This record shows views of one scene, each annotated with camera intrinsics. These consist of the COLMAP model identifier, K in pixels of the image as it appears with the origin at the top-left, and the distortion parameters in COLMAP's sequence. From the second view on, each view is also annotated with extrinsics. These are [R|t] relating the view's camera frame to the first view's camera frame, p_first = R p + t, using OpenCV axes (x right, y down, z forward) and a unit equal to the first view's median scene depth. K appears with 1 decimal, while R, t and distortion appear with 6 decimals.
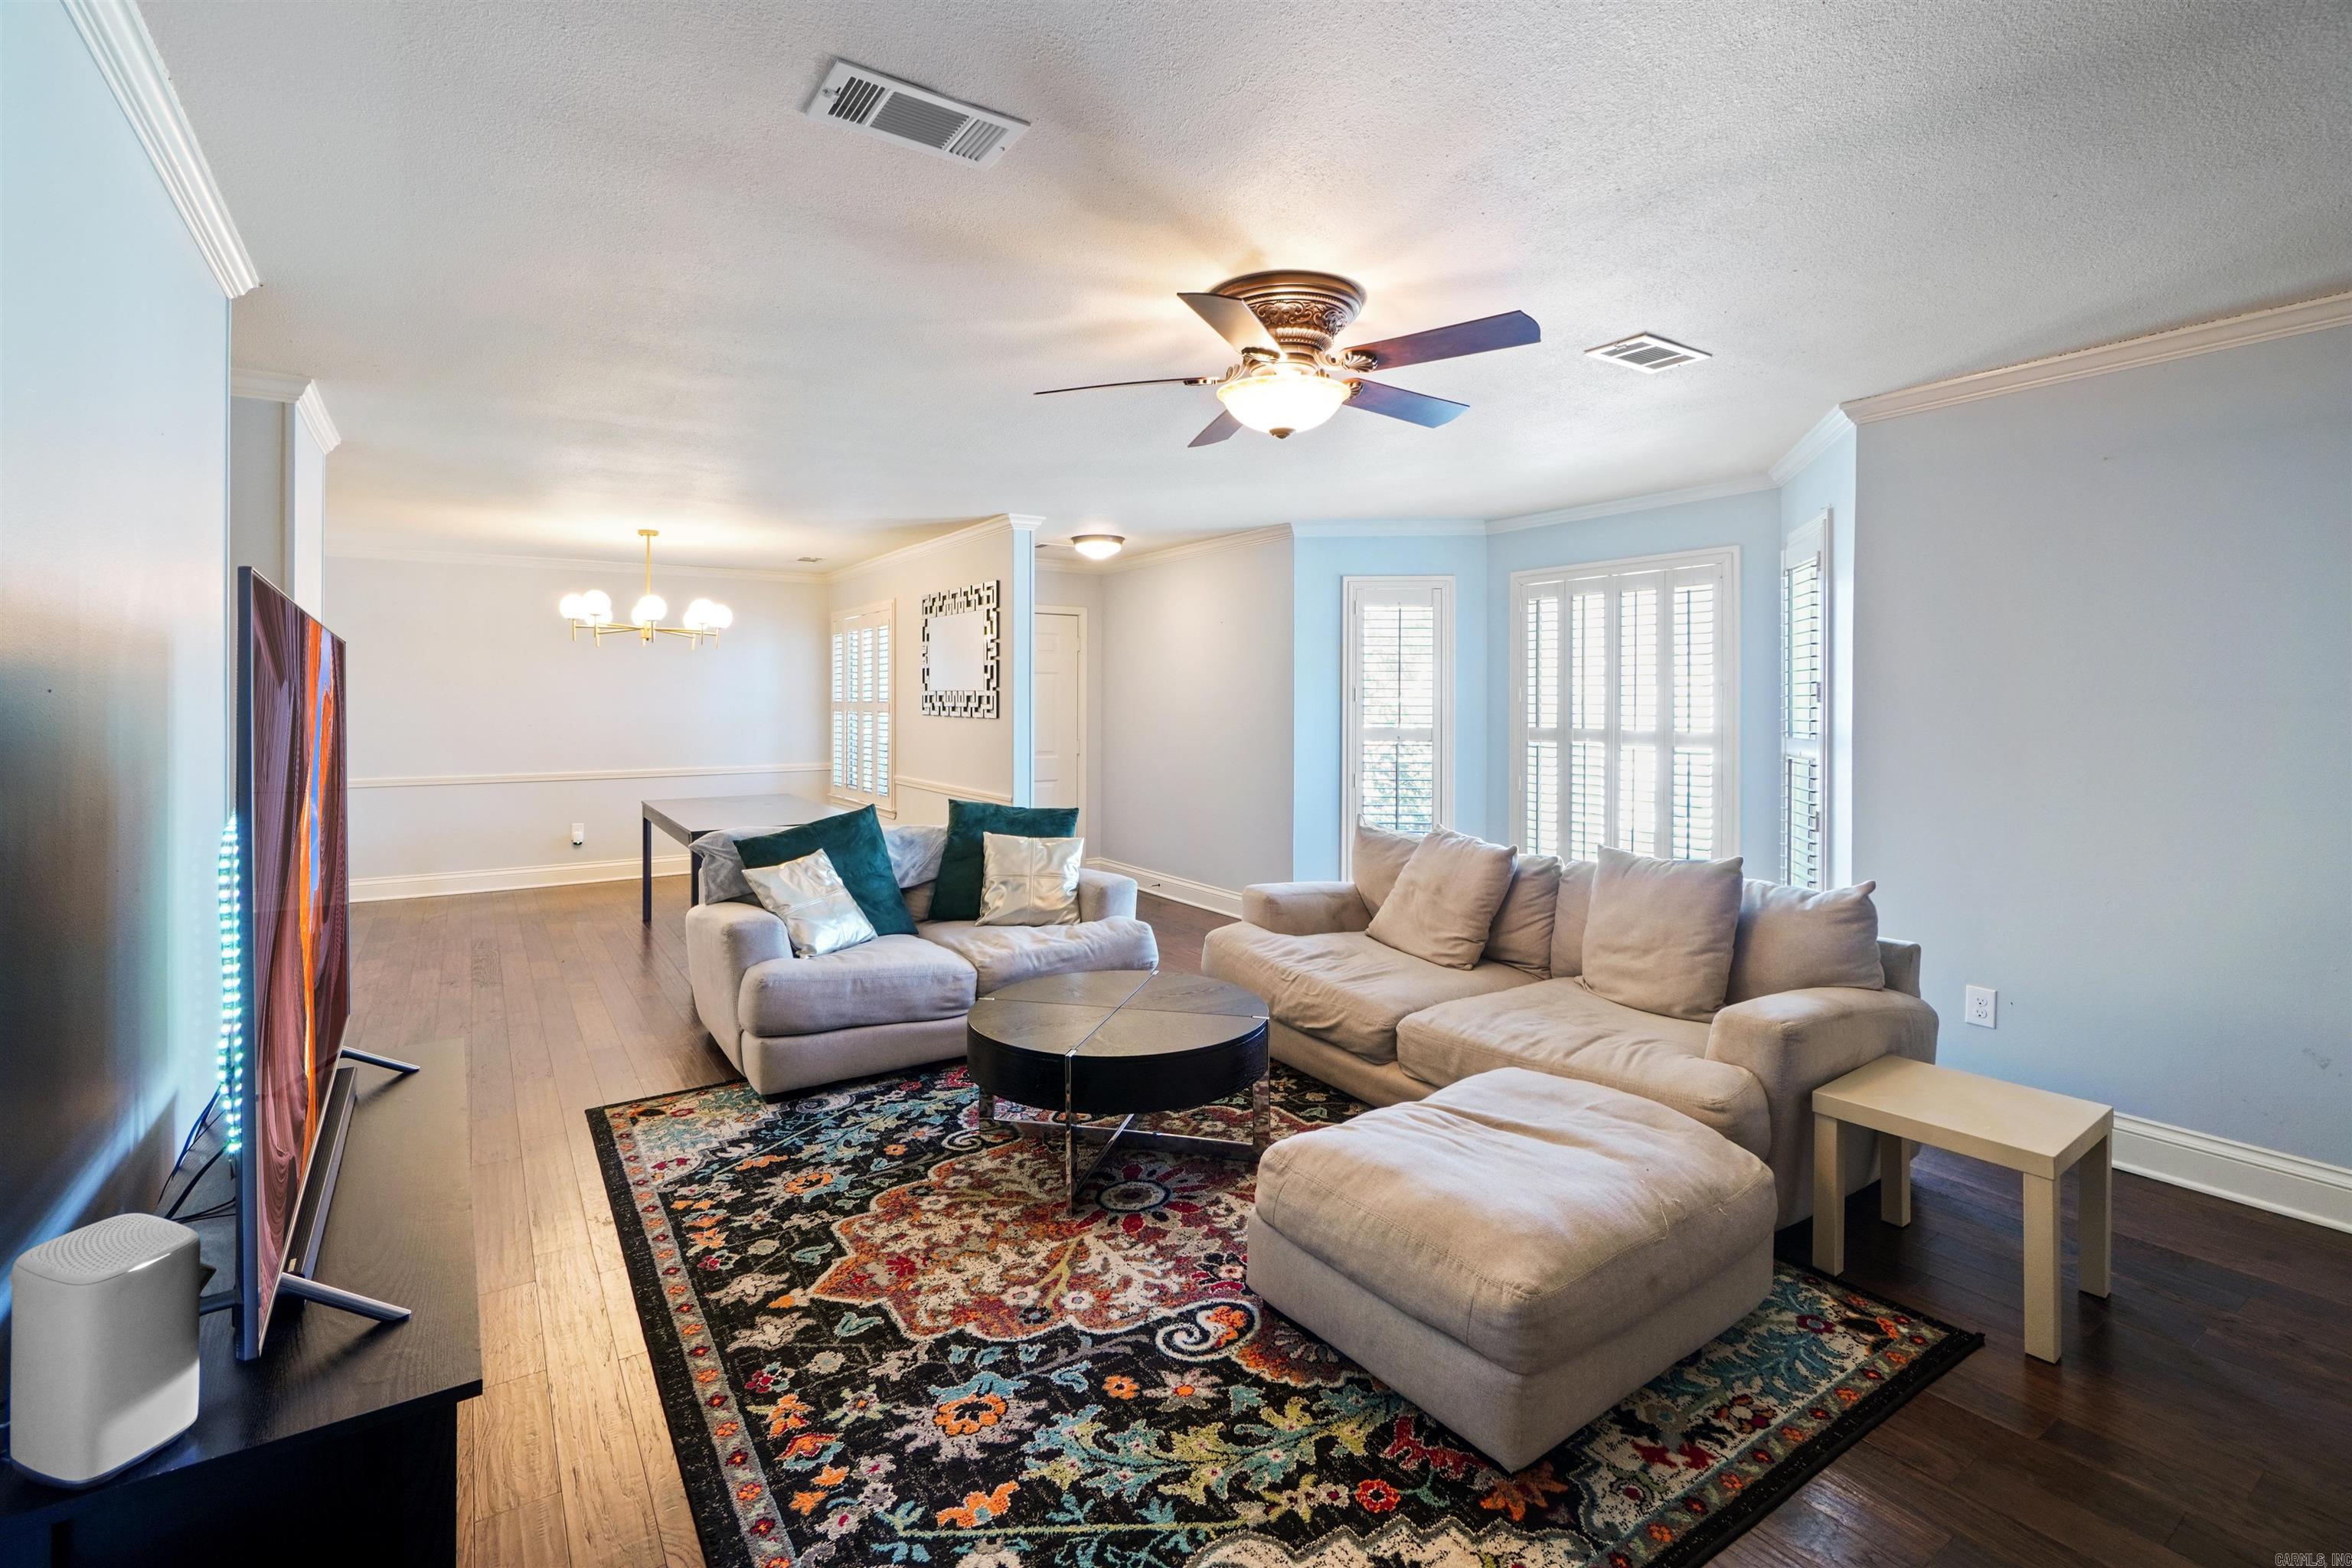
lens RADIAL K [[1070.6, 0, 1174.5], [0, 1070.6, 707.1], [0, 0, 1]] dist [0.001046, 0.000019]
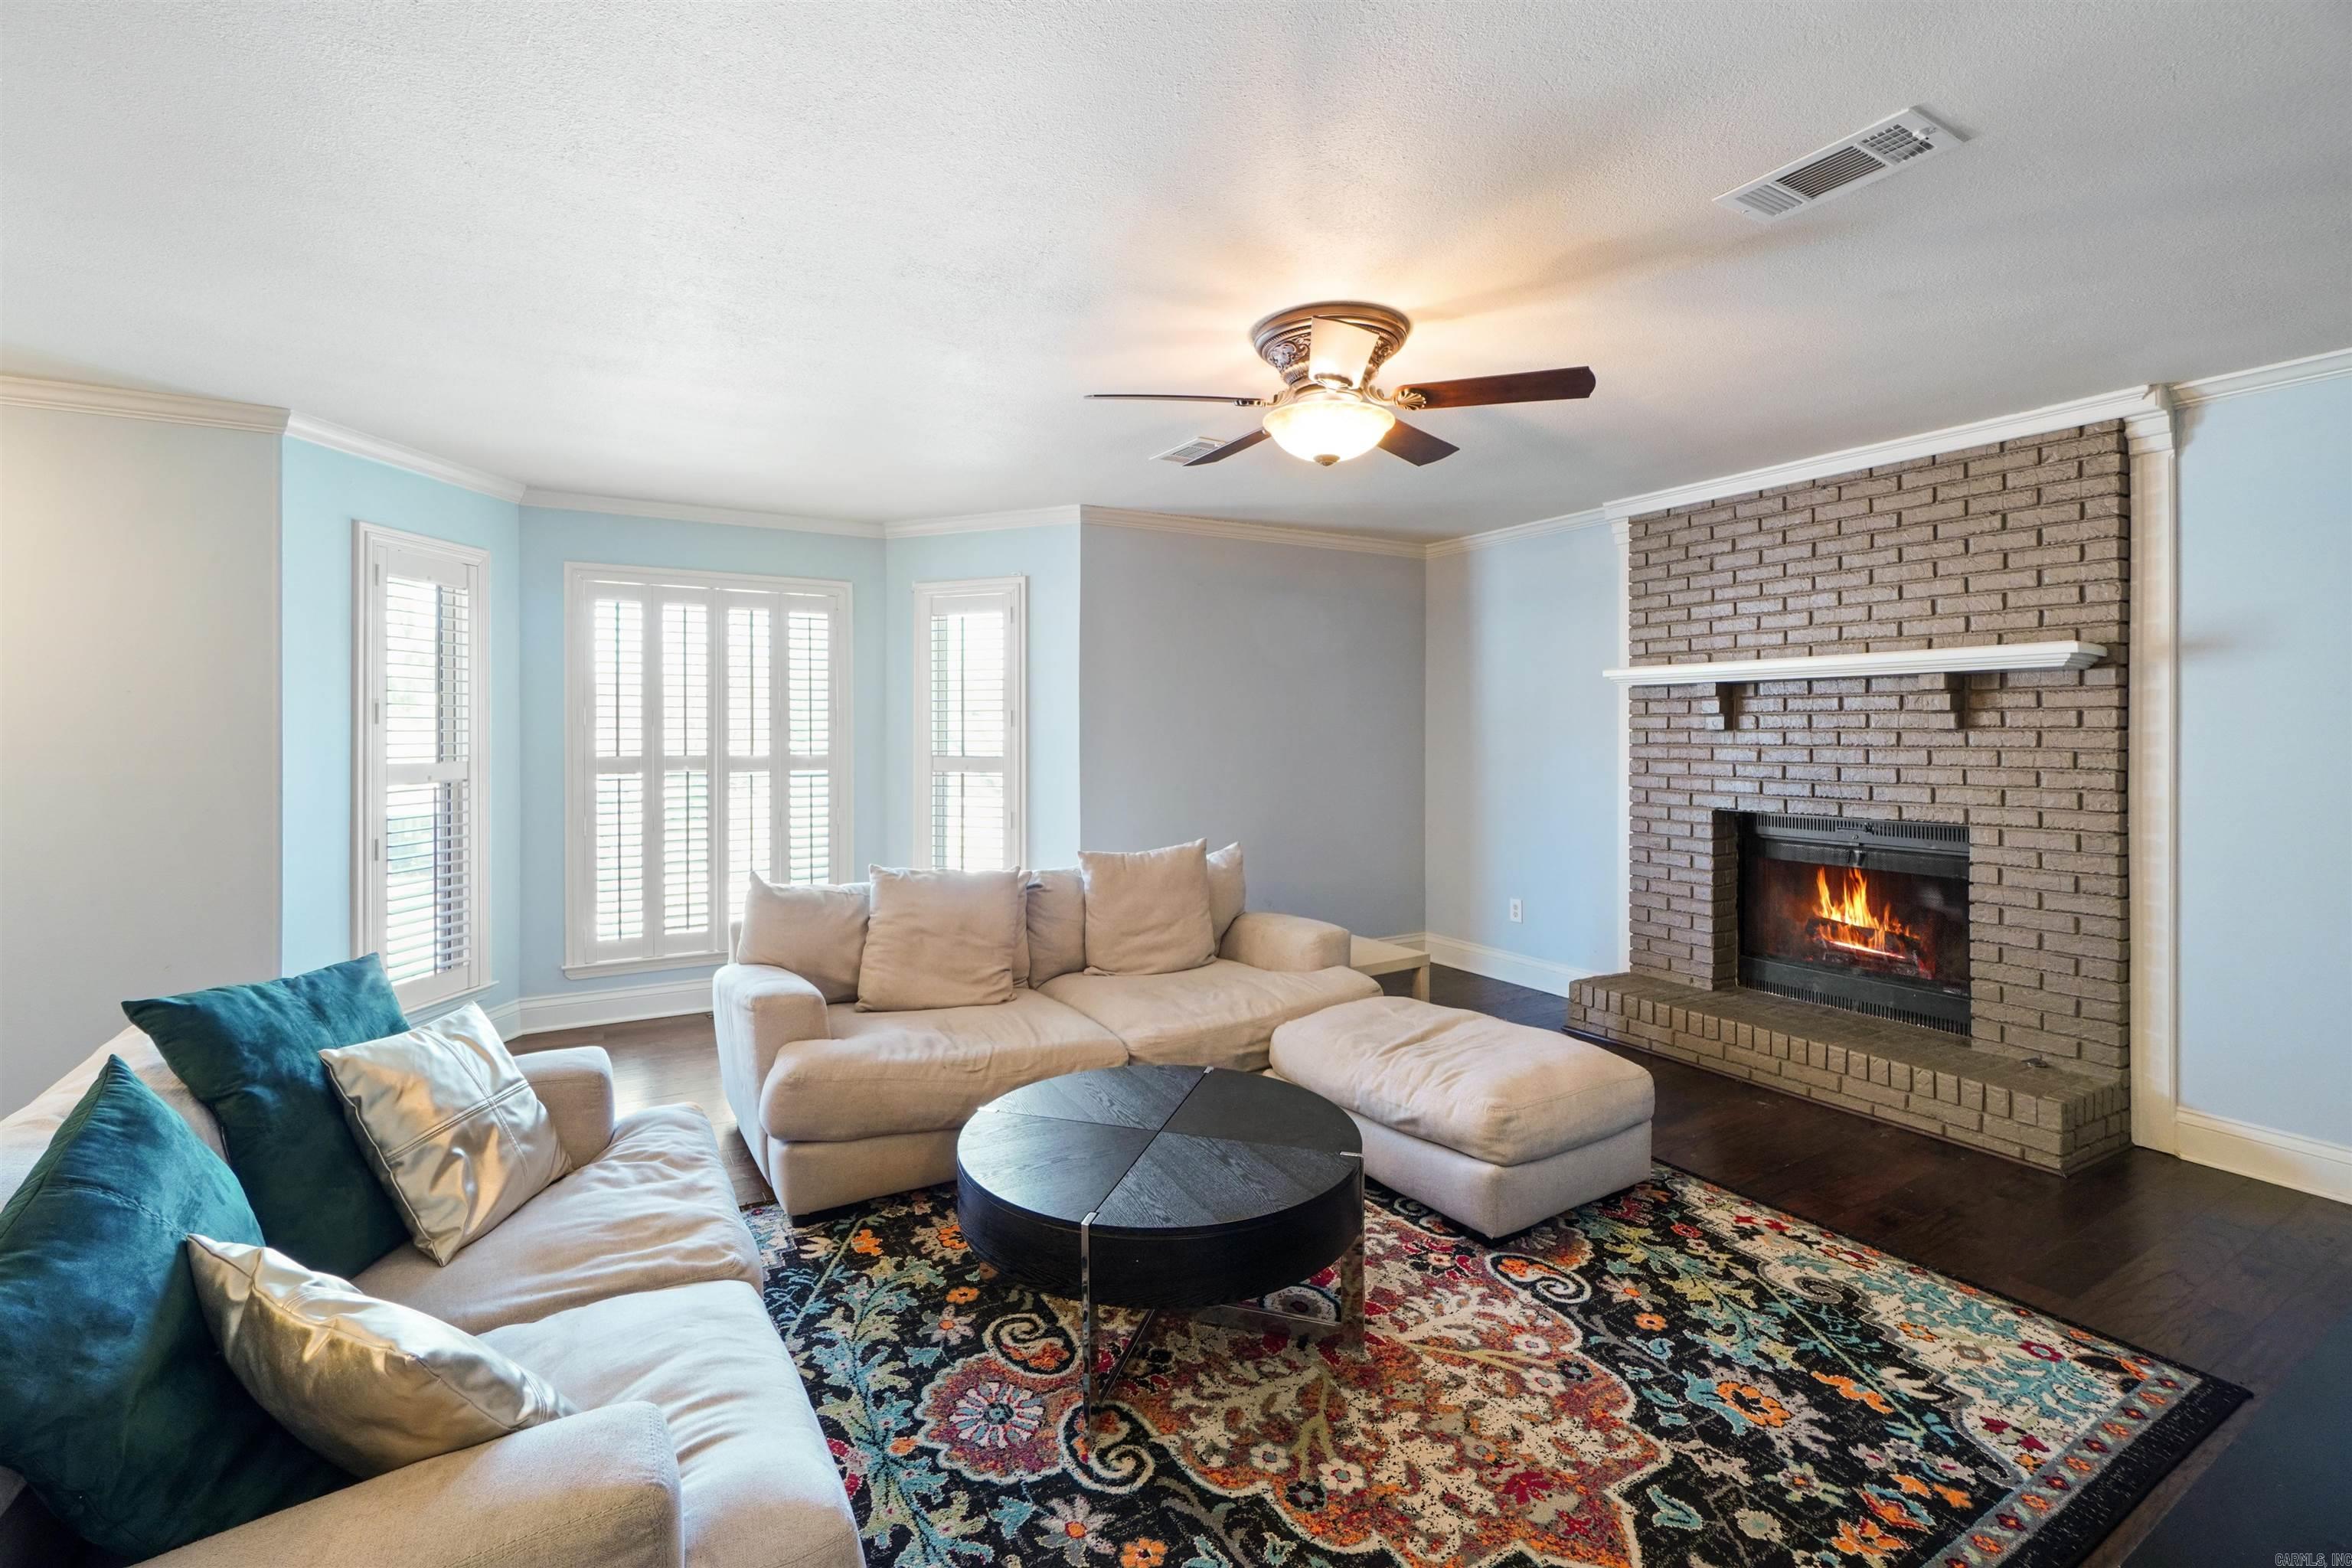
lens RADIAL K [[1022.4, 0, 1174.6], [0, 1022.4, 729.4], [0, 0, 1]] dist [-0.001650, 0.000669]
pose [[0.053928, 0.000831, 0.998544, -1.097102], [0.004818, 0.999988, -0.001093, 0.003024], [-0.998533, 0.004869, 0.053924, 1.361829]]
